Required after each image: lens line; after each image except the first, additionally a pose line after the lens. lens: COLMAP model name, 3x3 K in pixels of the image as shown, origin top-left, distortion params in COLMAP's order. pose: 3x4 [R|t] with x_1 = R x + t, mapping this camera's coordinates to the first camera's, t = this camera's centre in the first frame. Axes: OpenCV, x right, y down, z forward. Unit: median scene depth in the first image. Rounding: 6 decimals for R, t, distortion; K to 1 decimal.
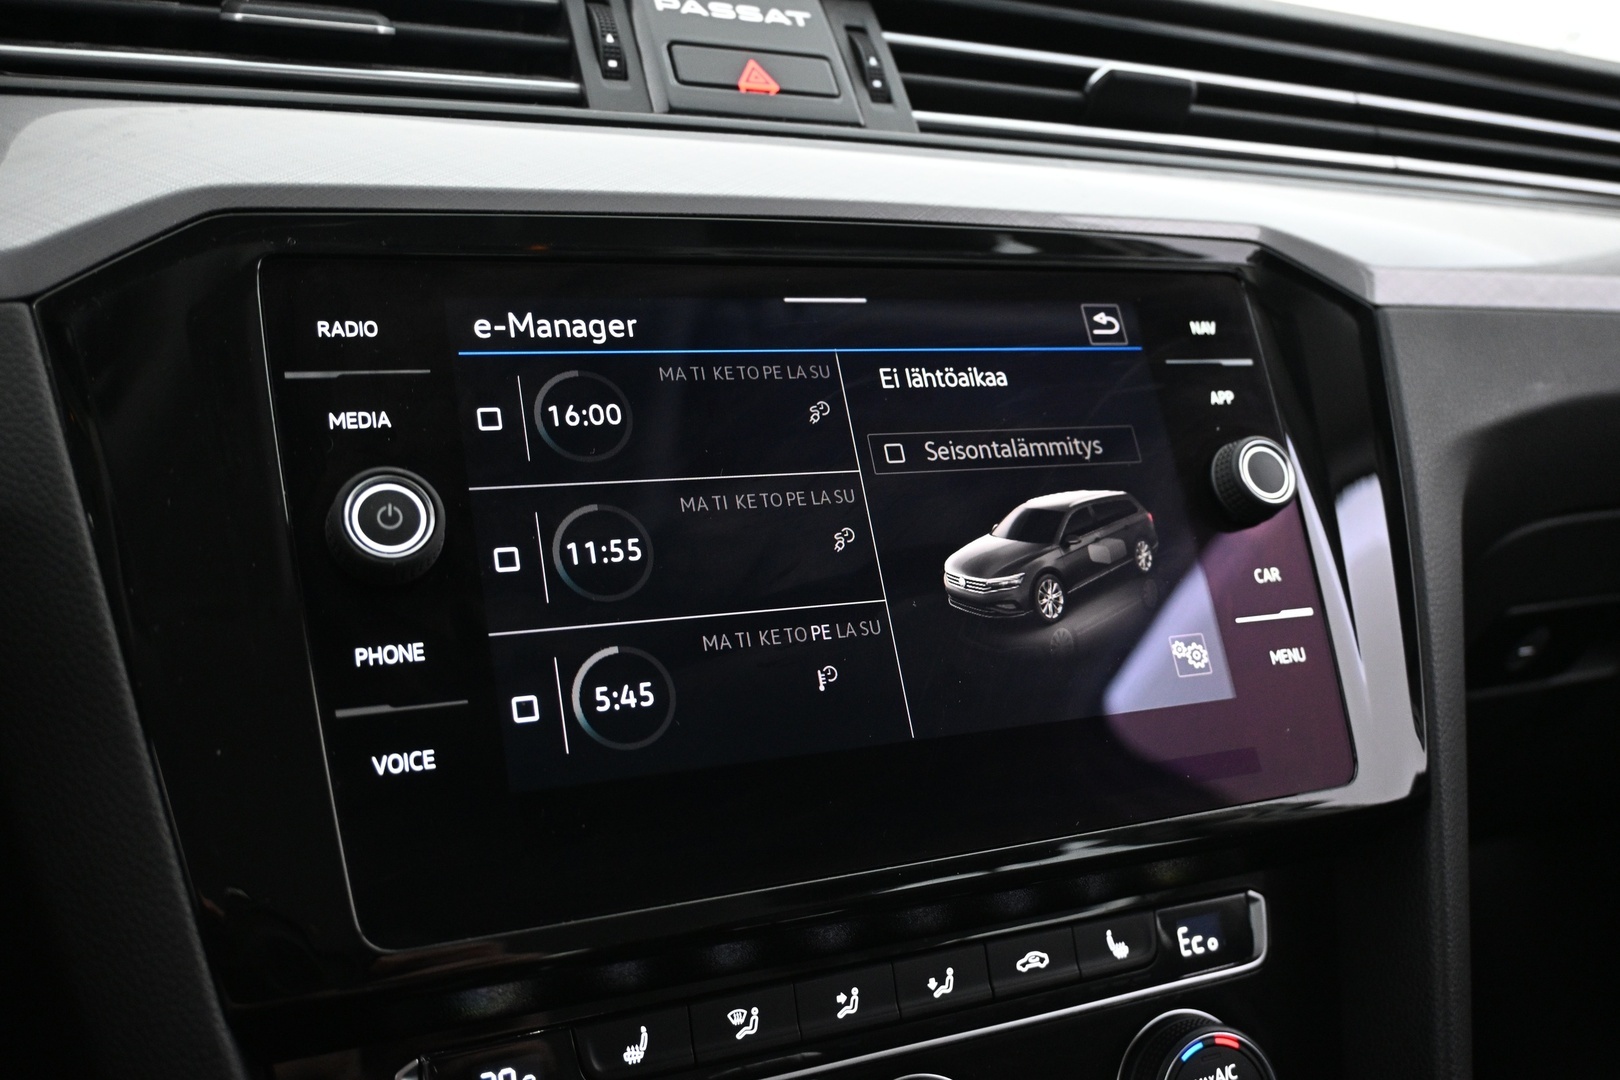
lens RADIAL K [[1363.2, 0, 808.7], [0, 1363.2, 536.0], [0, 0, 1]] dist [-0.009865, -0.010203]
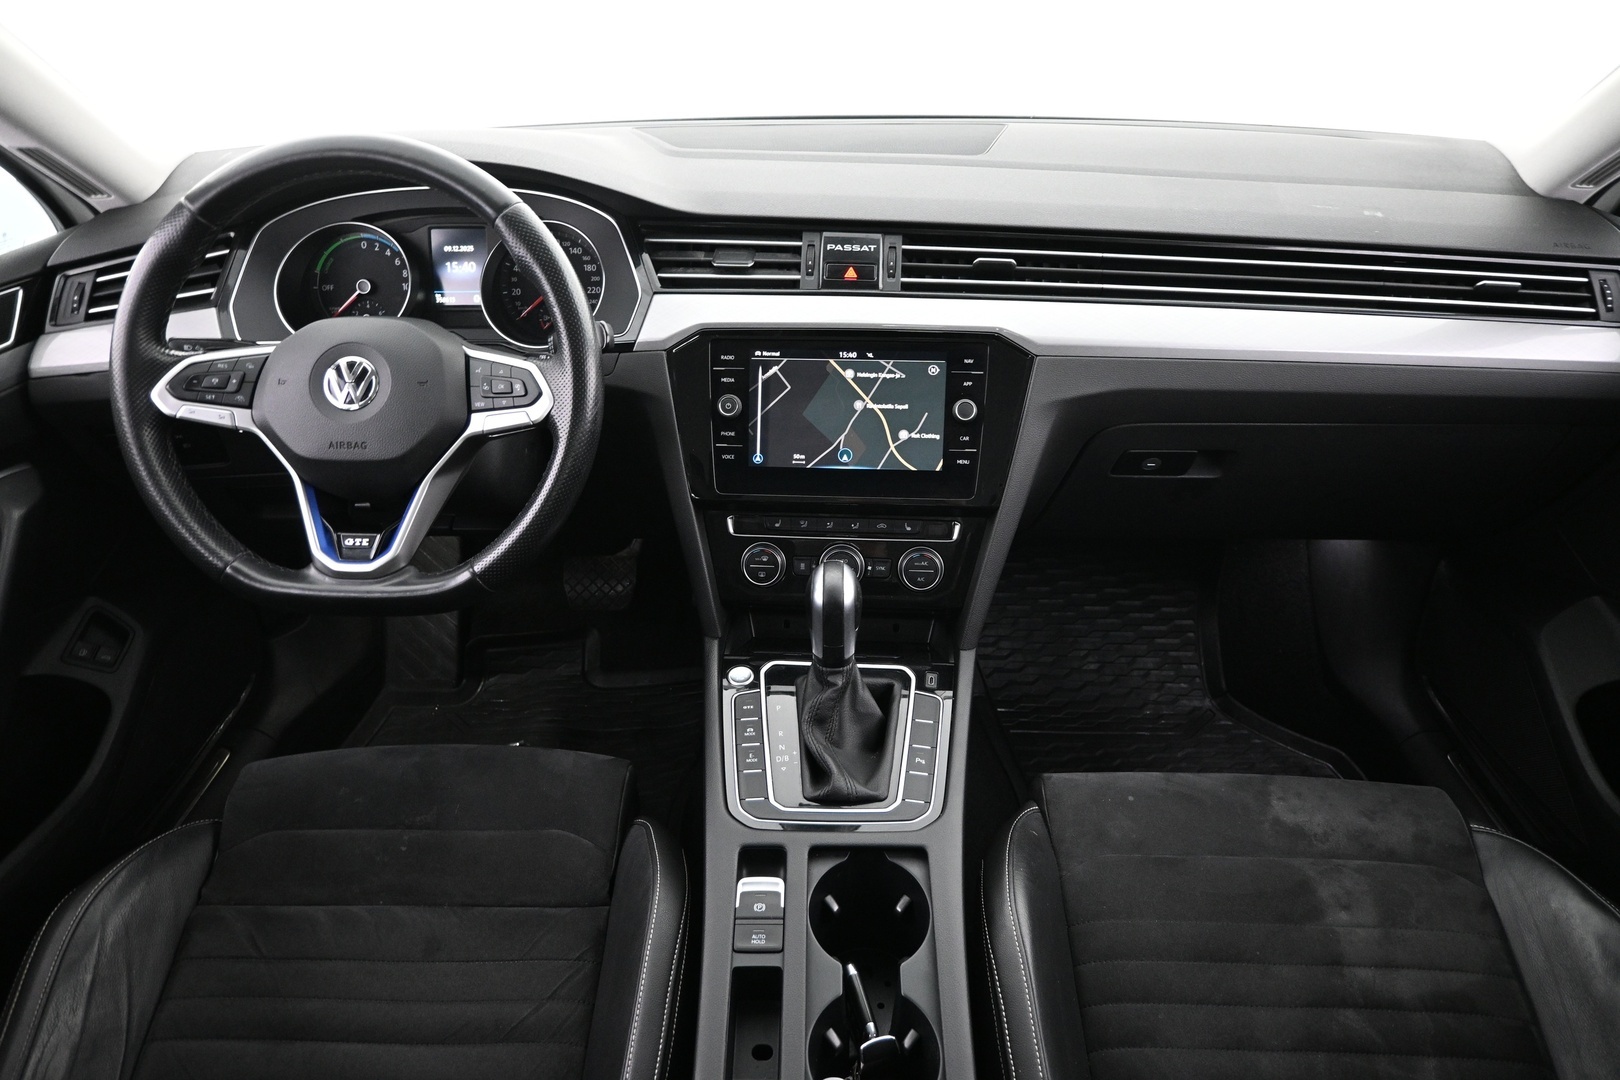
lens RADIAL K [[1096.2, 0, 807.9], [0, 1096.2, 538.0], [0, 0, 1]] dist [-0.007742, 0.001694]
pose [[0.884966, 0.211244, -0.414984, 1.284111], [-0.059539, 0.935197, 0.349086, -0.740503], [0.461834, -0.284221, 0.840195, -1.752458]]
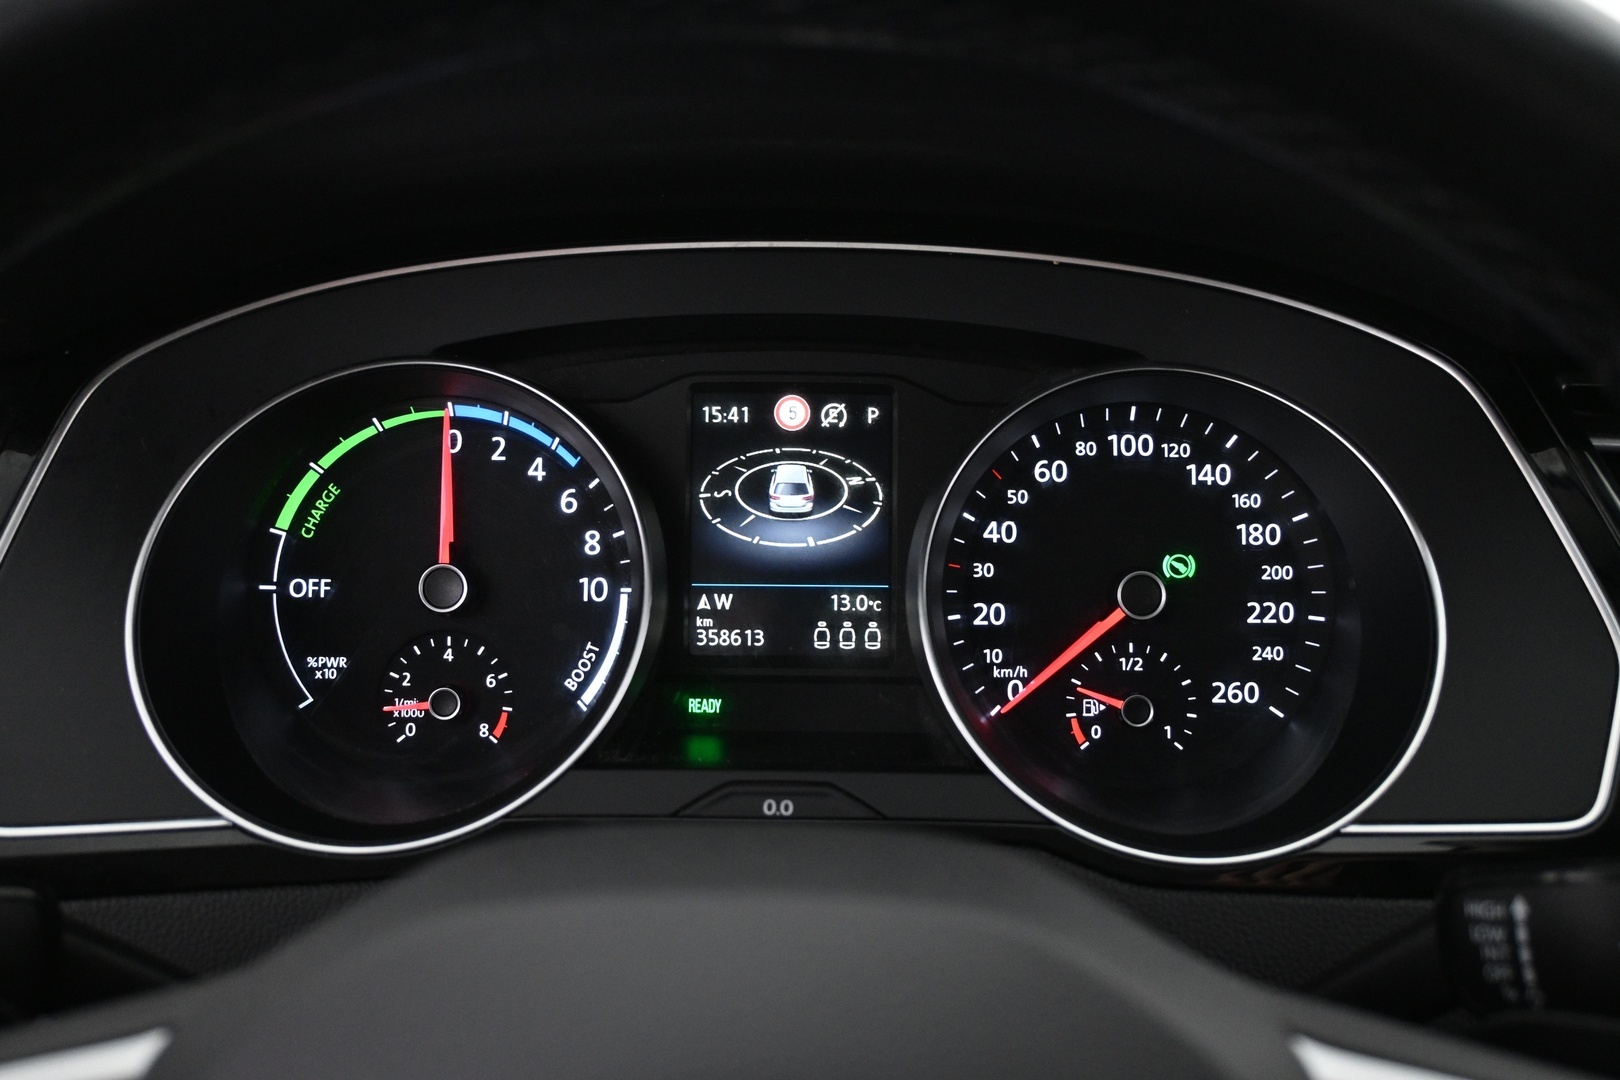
lens RADIAL K [[1546.5, 0, 806.7], [0, 1546.5, 546.6], [0, 0, 1]] dist [-0.025087, 0.000000]
pose [[0.884076, 0.137602, -0.446626, -0.606879], [-0.075134, 0.985089, 0.154773, -0.471827], [0.461263, -0.103274, 0.881232, -0.364571]]
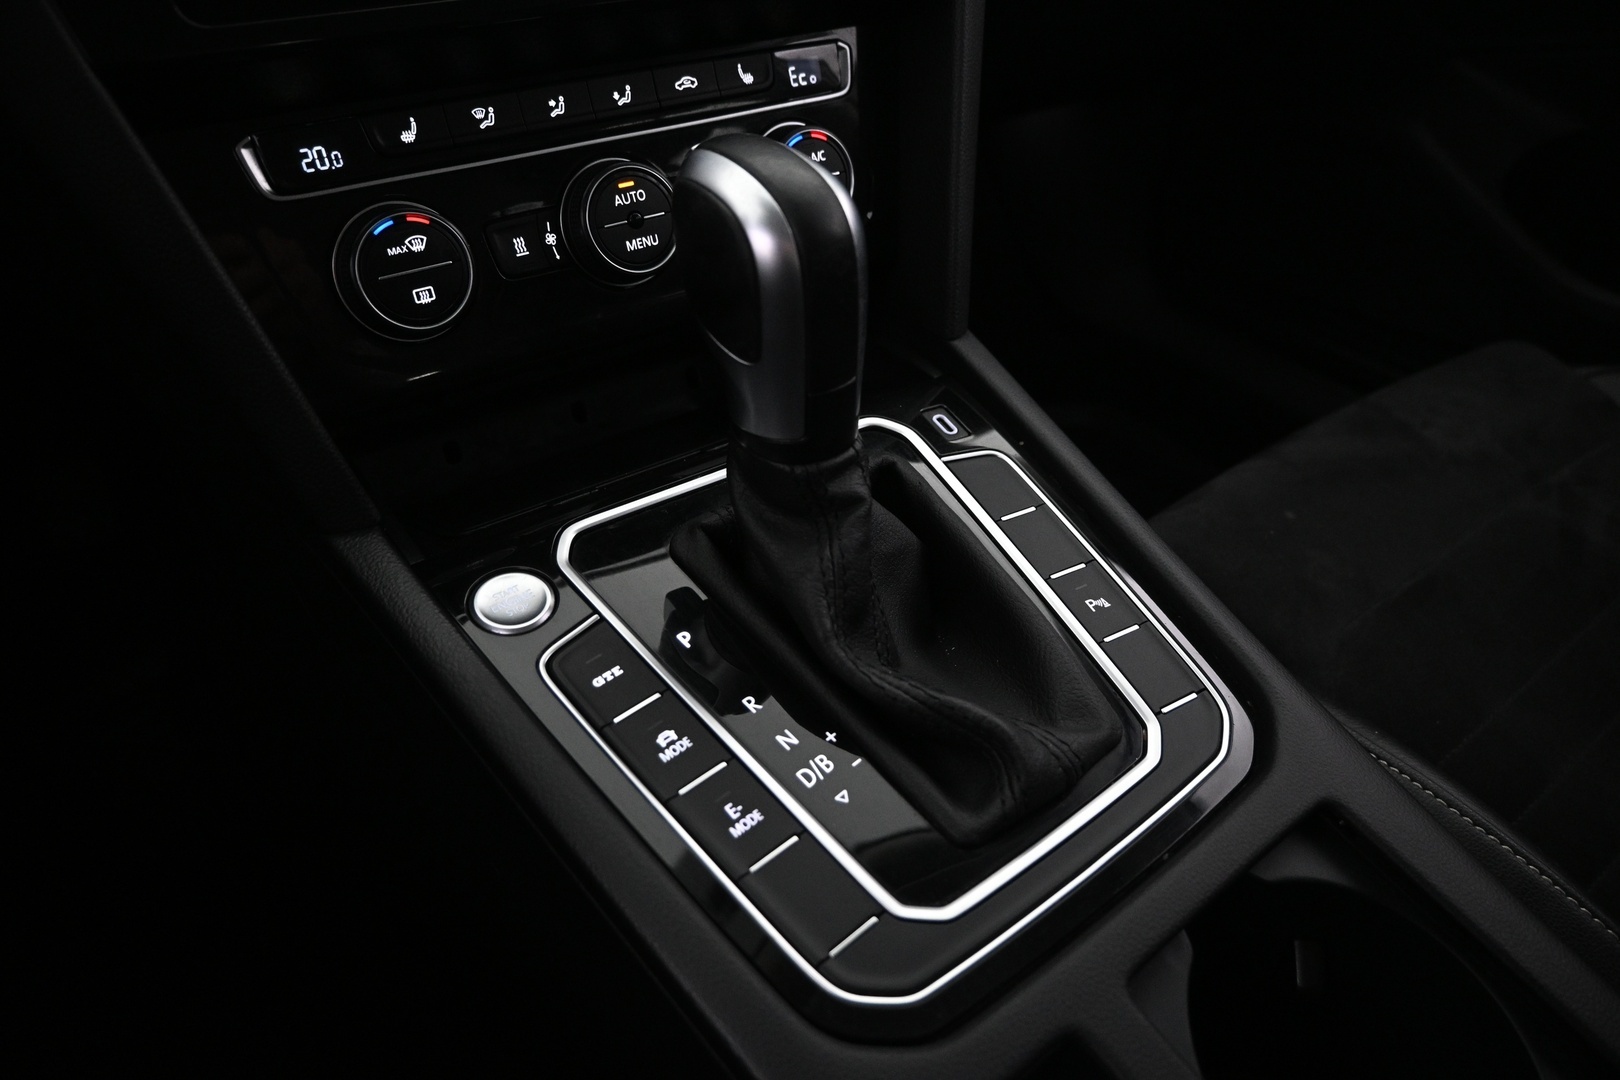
lens RADIAL K [[1096.2, 0, 811.1], [0, 1096.2, 539.0], [0, 0, 1]] dist [-0.007742, 0.001694]
pose [[0.977990, -0.118128, 0.171992, 0.035782], [0.022482, 0.879163, 0.475991, 0.184850], [-0.207437, -0.461648, 0.862468, -0.259508]]
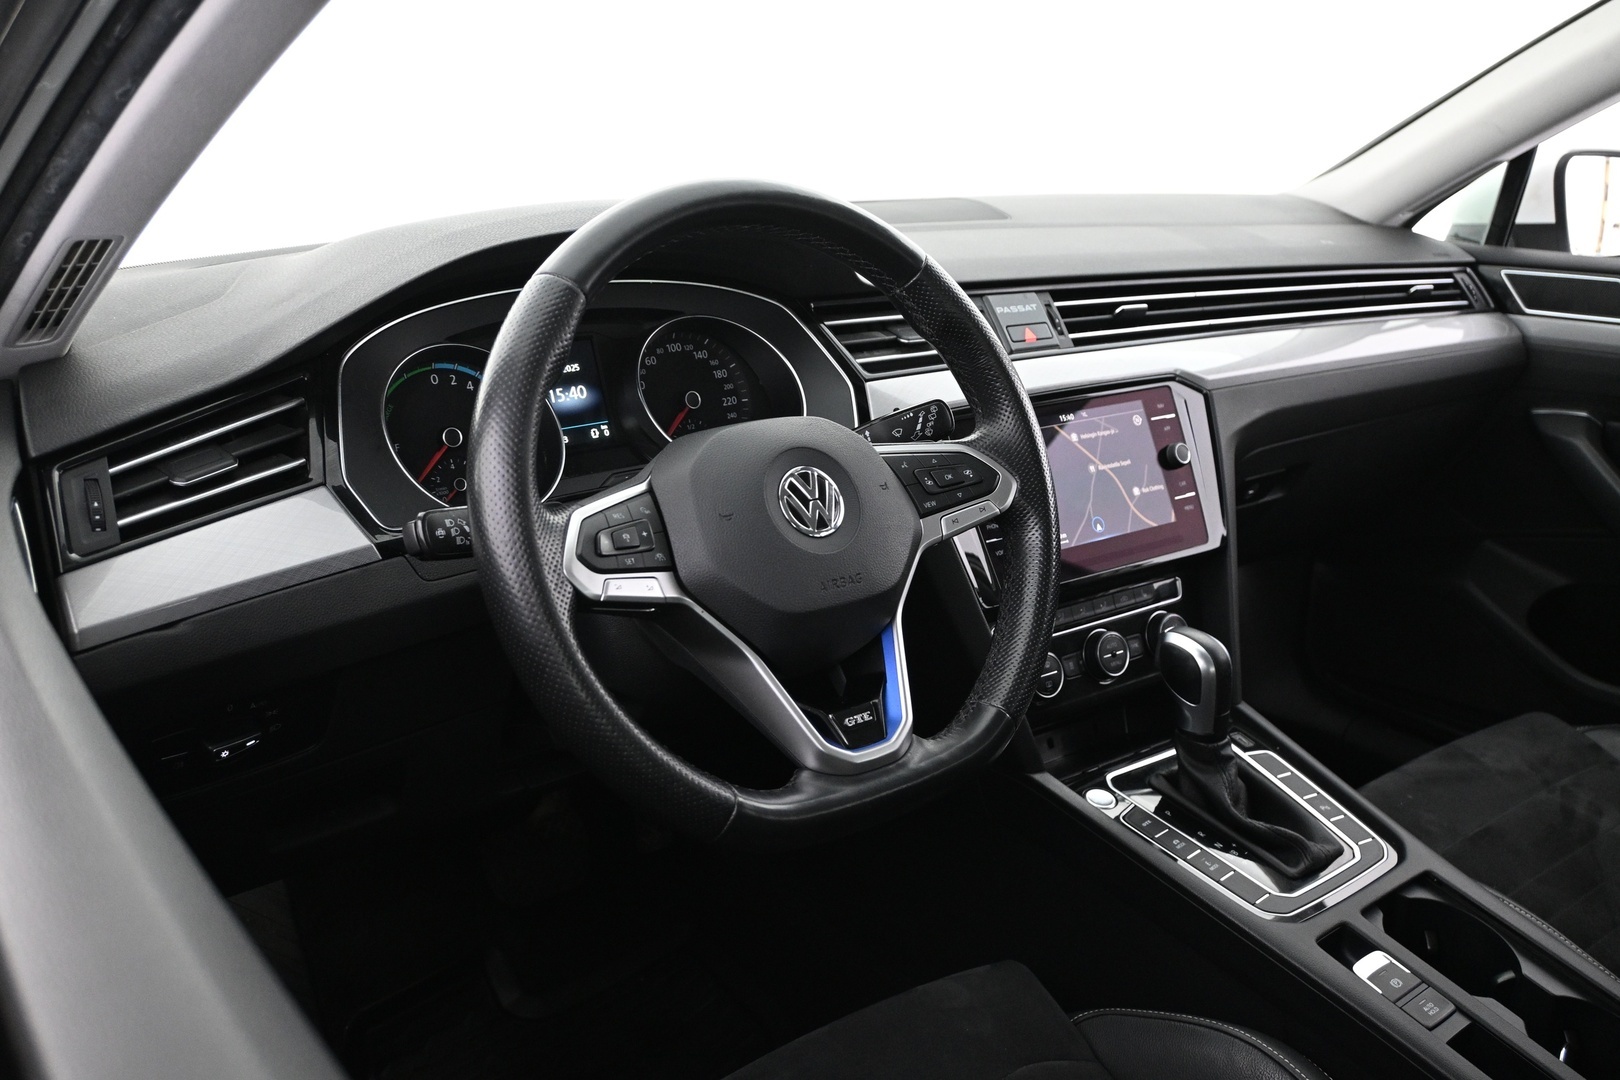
lens RADIAL K [[1363.2, 0, 797.4], [0, 1363.2, 537.5], [0, 0, 1]] dist [-0.009865, -0.010203]
pose [[0.982619, -0.064906, 0.173918, -1.256816], [0.038607, 0.987851, 0.150535, -0.403933], [-0.181575, -0.141204, 0.973187, -2.235184]]
